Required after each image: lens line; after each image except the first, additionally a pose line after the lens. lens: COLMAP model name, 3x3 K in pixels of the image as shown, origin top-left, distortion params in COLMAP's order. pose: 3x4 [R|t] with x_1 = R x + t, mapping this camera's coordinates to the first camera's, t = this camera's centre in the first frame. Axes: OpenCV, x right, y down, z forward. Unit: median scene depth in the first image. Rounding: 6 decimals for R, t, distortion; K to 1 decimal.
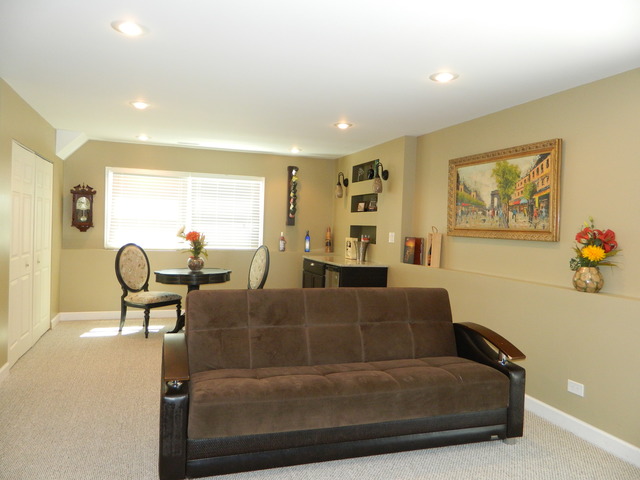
lens RADIAL K [[473.6, 0, 316.9], [0, 473.6, 239.8], [0, 0, 1]] dist [-0.002609, 0.003040]
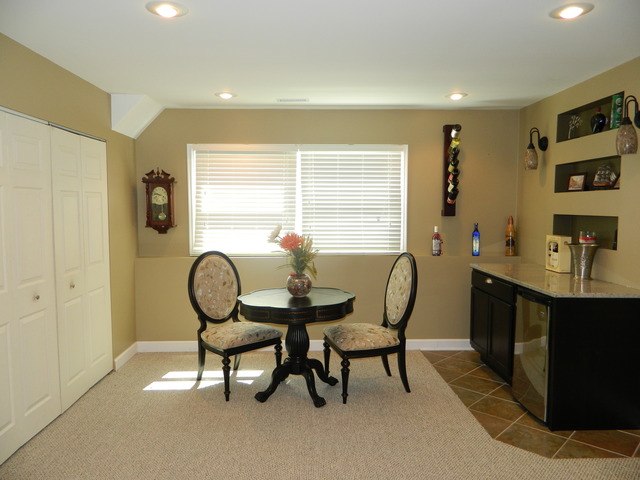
lens RADIAL K [[473.6, 0, 315.8], [0, 473.6, 237.5], [0, 0, 1]] dist [-0.002609, 0.003040]
pose [[0.952499, -0.012428, -0.304289, -0.037196], [0.022730, 0.999281, 0.030335, -0.028521], [0.303693, -0.035811, 0.952097, 0.366451]]
